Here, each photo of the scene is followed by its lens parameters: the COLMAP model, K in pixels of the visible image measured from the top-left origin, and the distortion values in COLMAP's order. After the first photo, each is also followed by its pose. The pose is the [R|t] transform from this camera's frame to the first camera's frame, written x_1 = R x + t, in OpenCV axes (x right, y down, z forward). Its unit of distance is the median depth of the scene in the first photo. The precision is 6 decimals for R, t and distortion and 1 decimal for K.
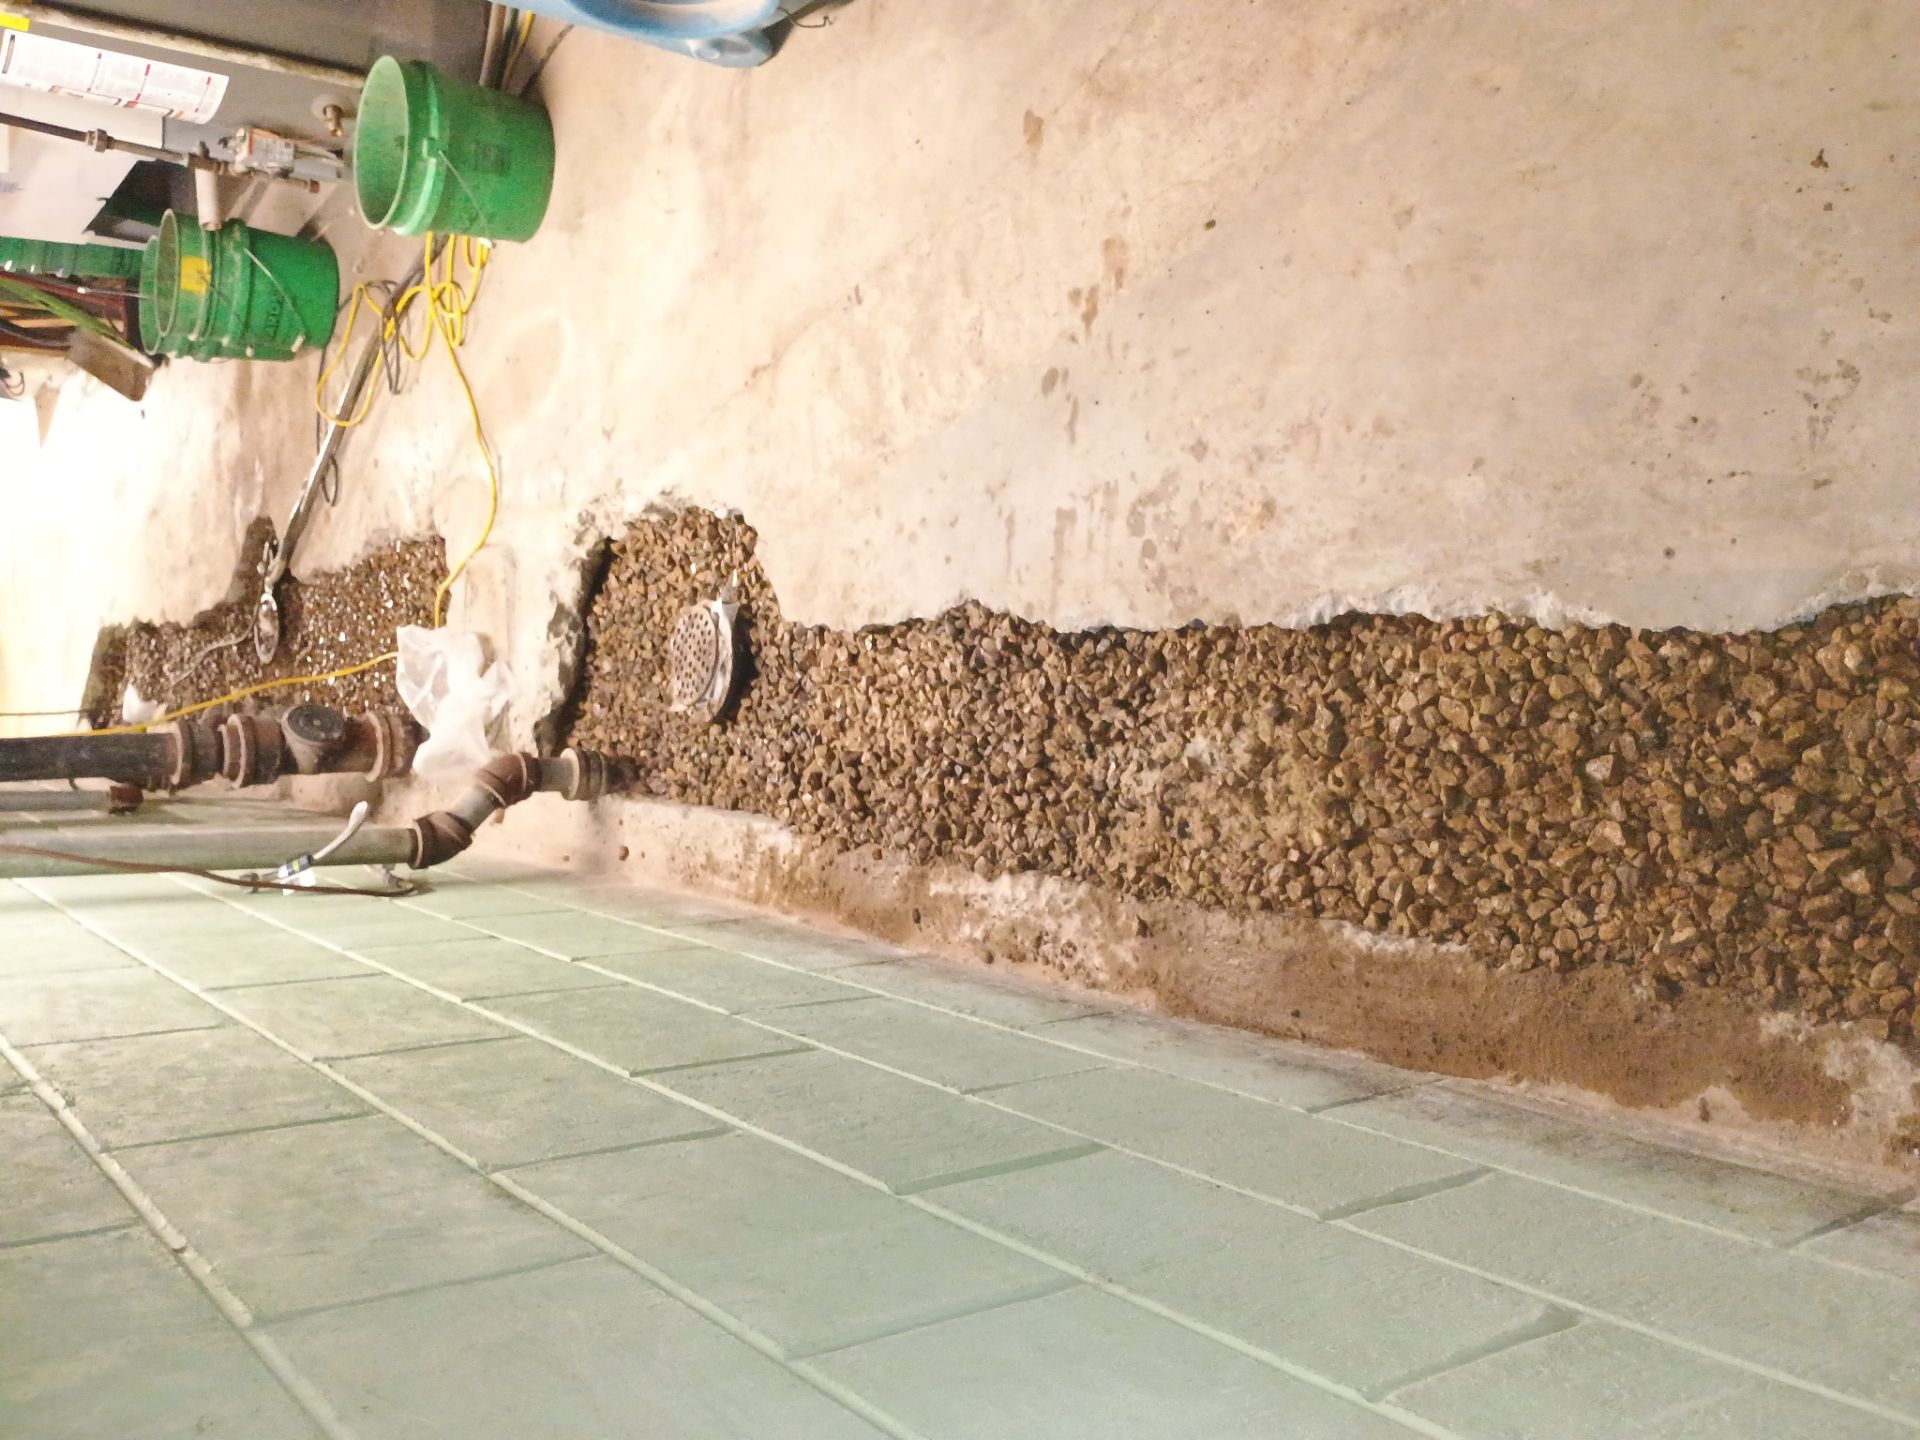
lens RADIAL K [[1650.8, 0, 984.9], [0, 1650.8, 708.8], [0, 0, 1]] dist [0.063401, -0.077752]
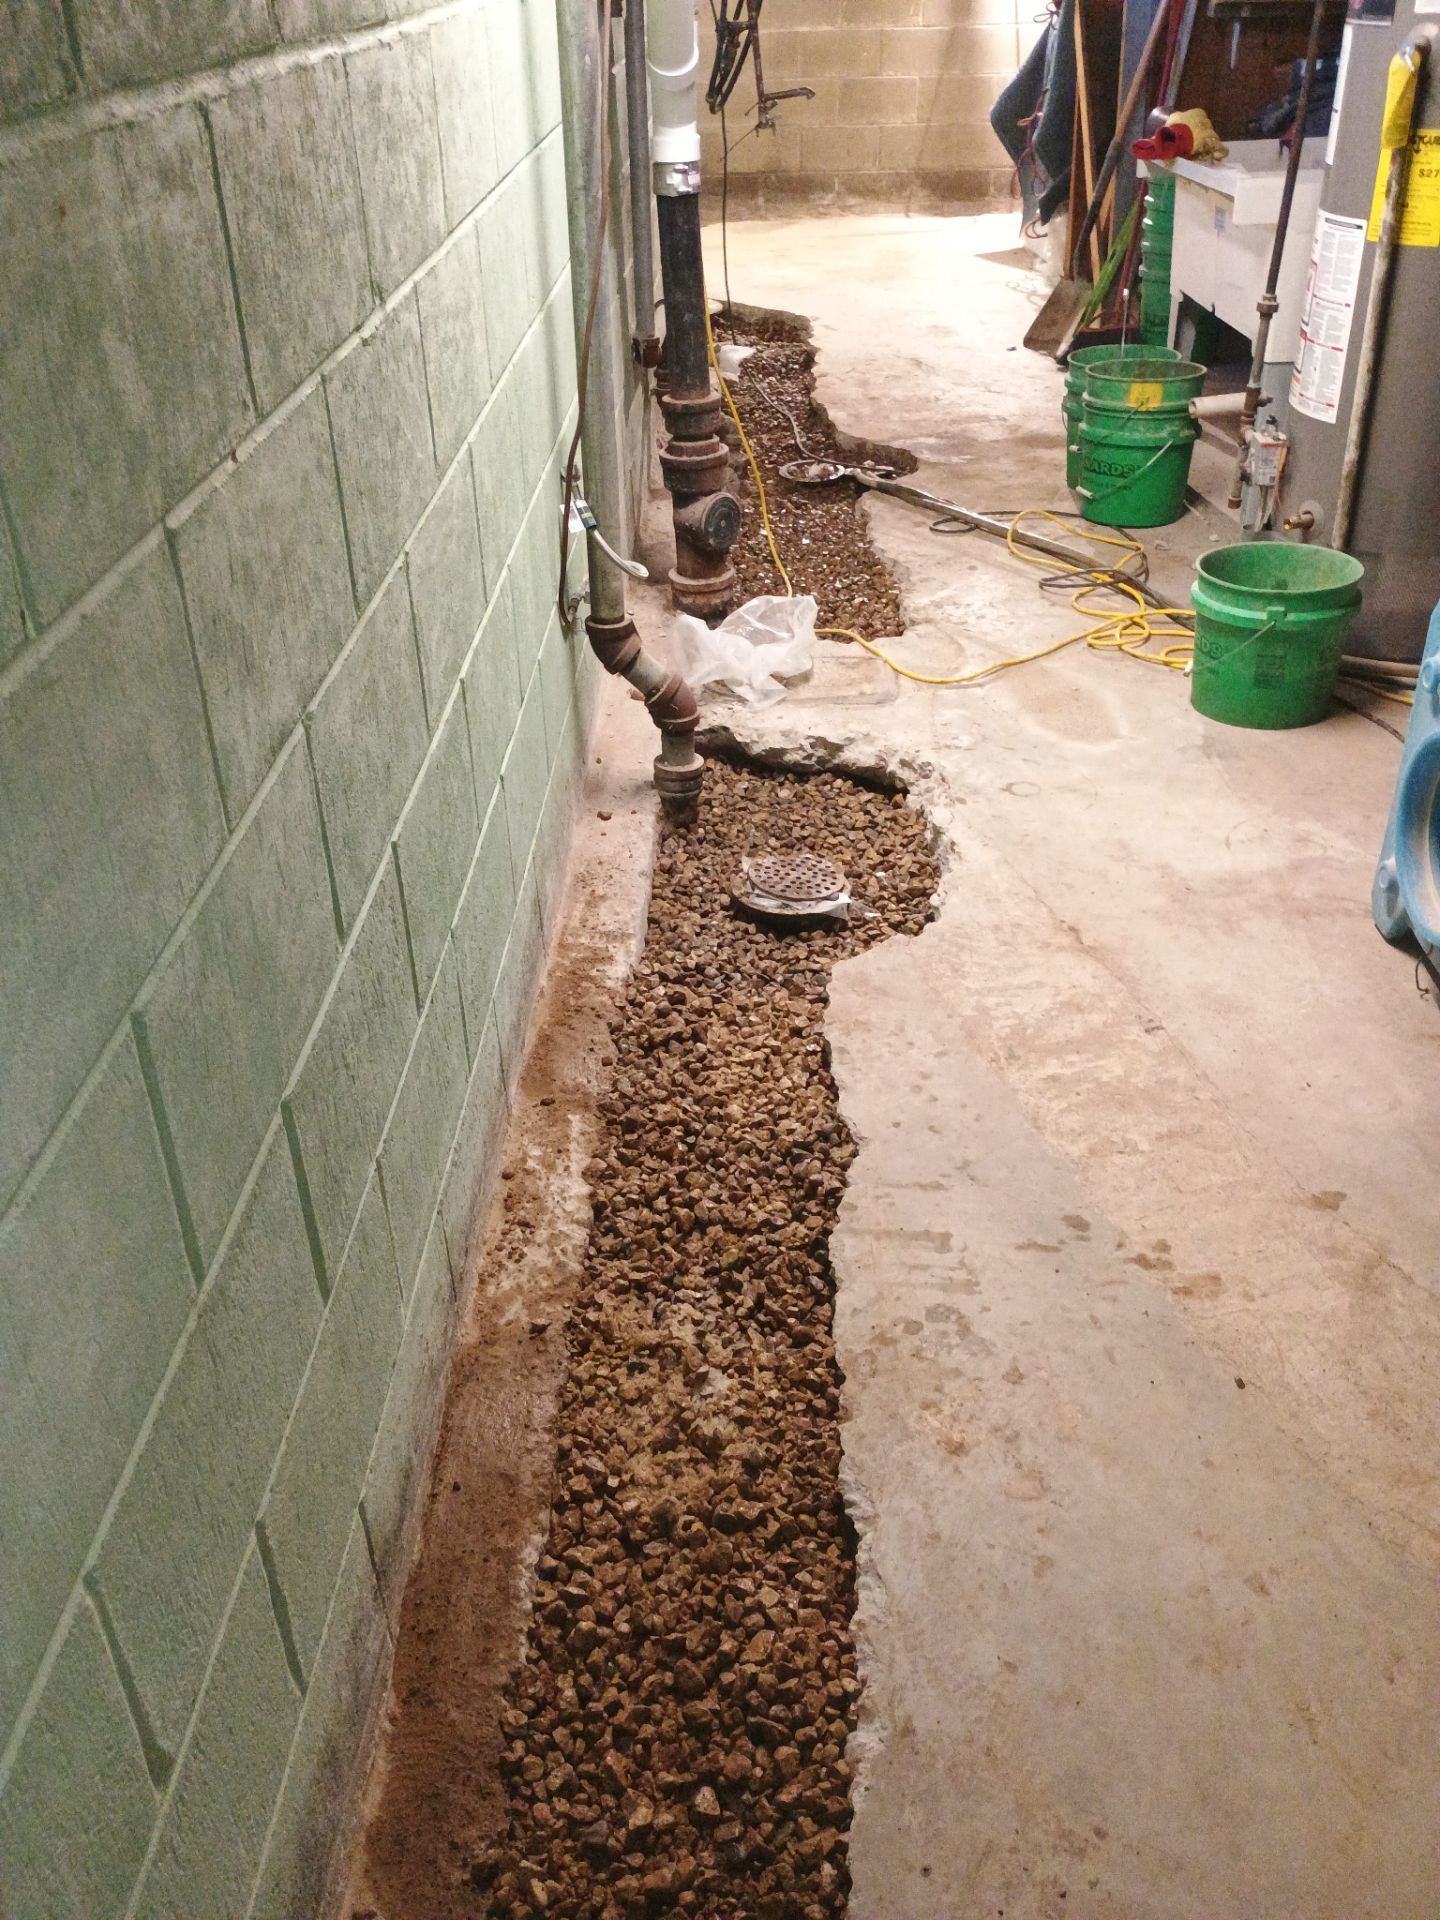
lens RADIAL K [[1650.8, 0, 714.0], [0, 1650.8, 980.7], [0, 0, 1]] dist [0.063401, -0.077752]
pose [[0.025400, 0.994590, -0.100730, -0.011655], [-0.999323, 0.027946, 0.023945, -0.004875], [0.026630, 0.100053, 0.994626, -0.027491]]
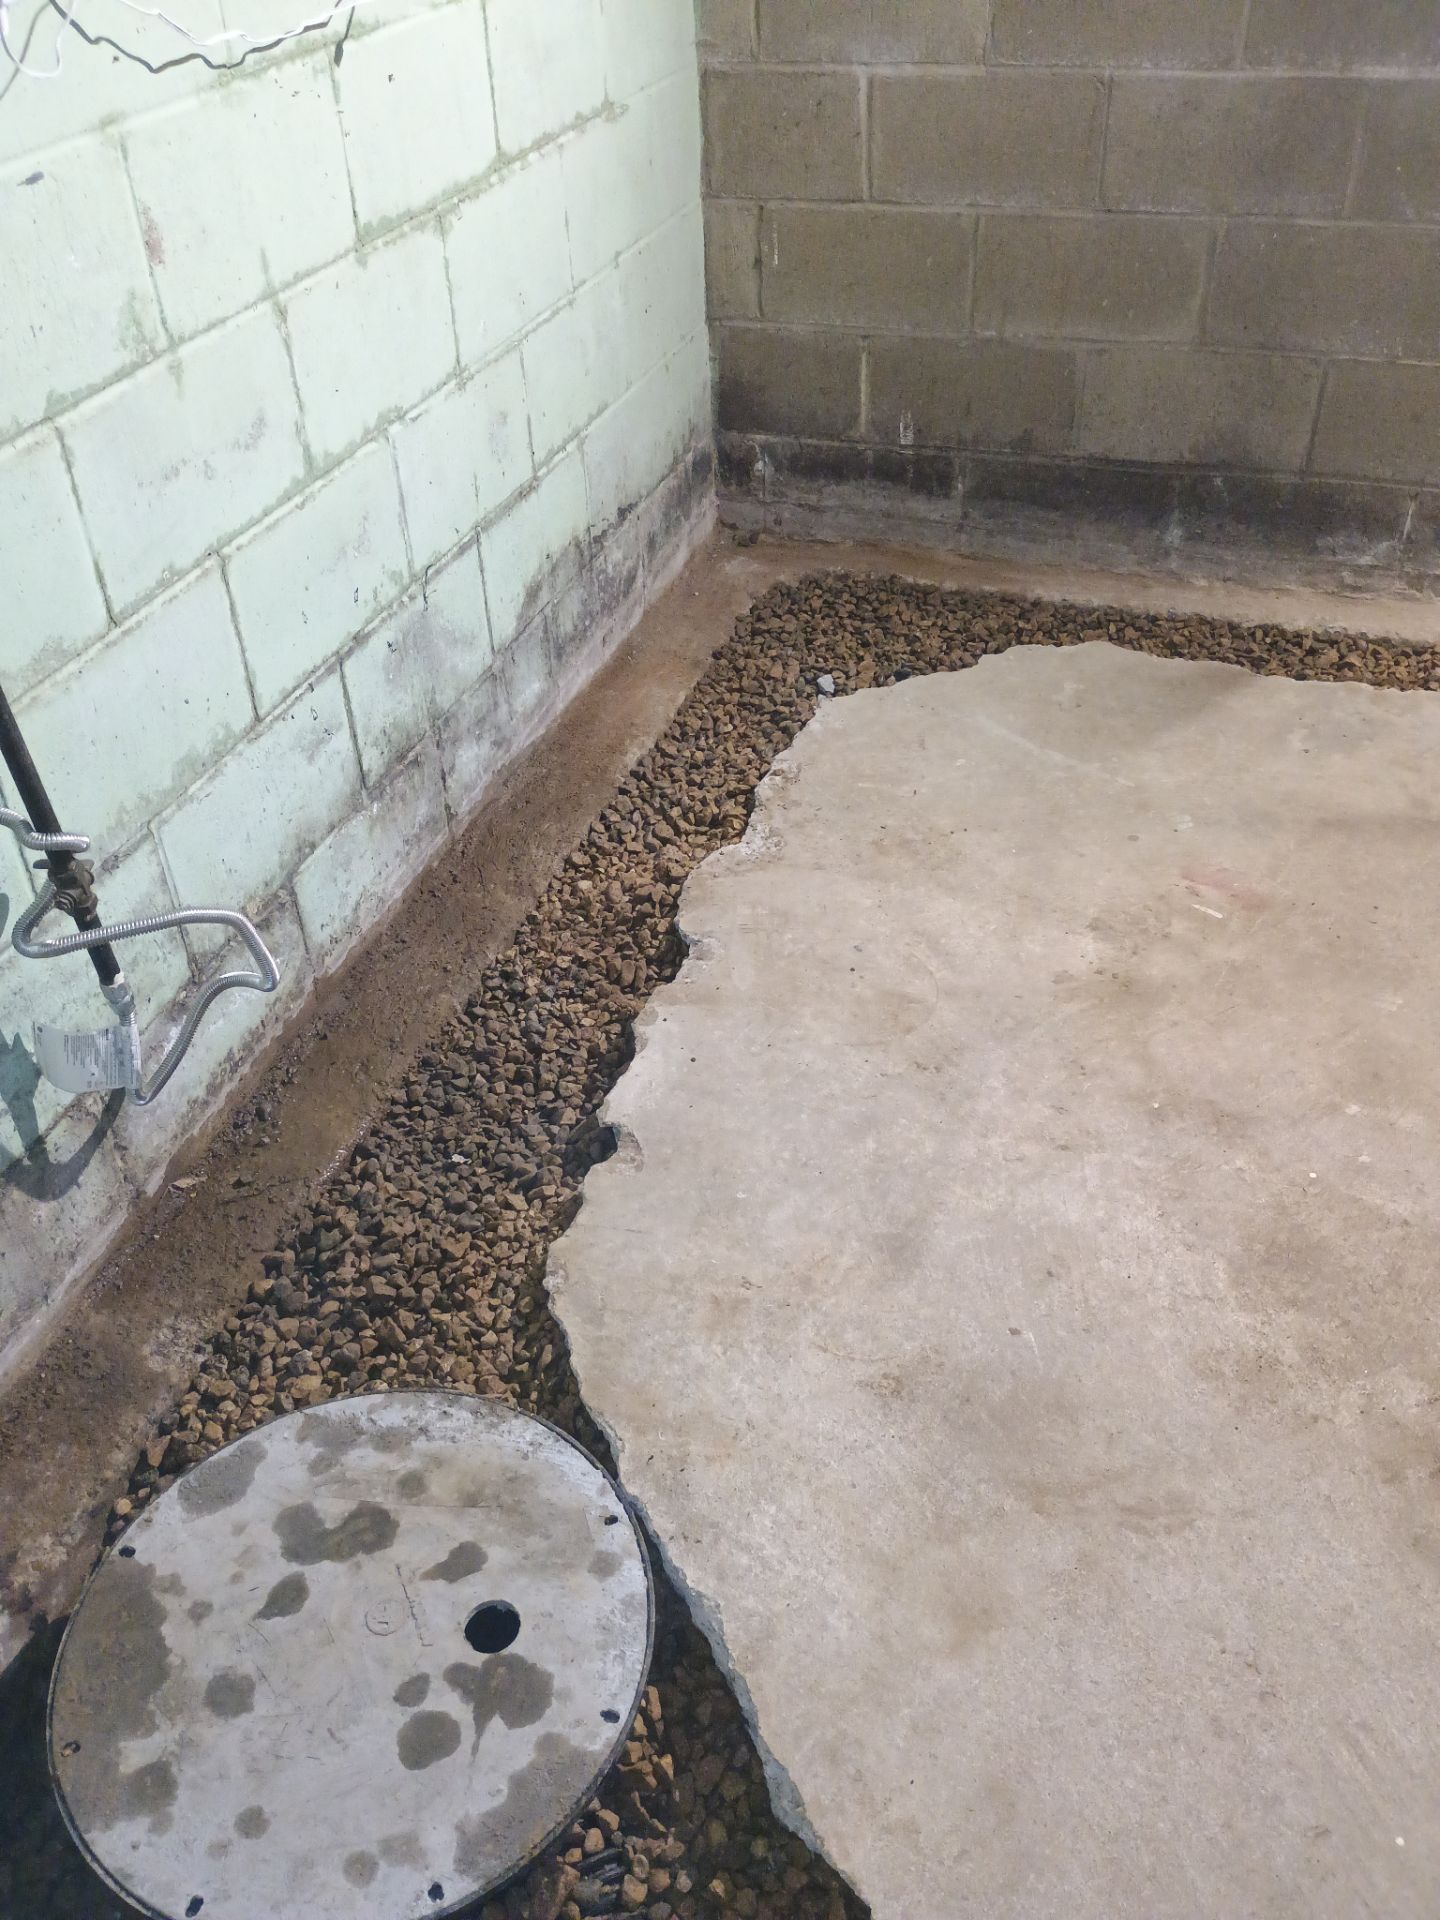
lens RADIAL K [[1650.8, 0, 712.2], [0, 1650.8, 966.9], [0, 0, 1]] dist [0.063401, -0.077752]
pose [[-0.150712, 0.988528, 0.009925, -1.556375], [-0.950693, -0.147682, 0.272715, -0.118312], [0.271052, 0.031666, 0.962044, 1.918387]]
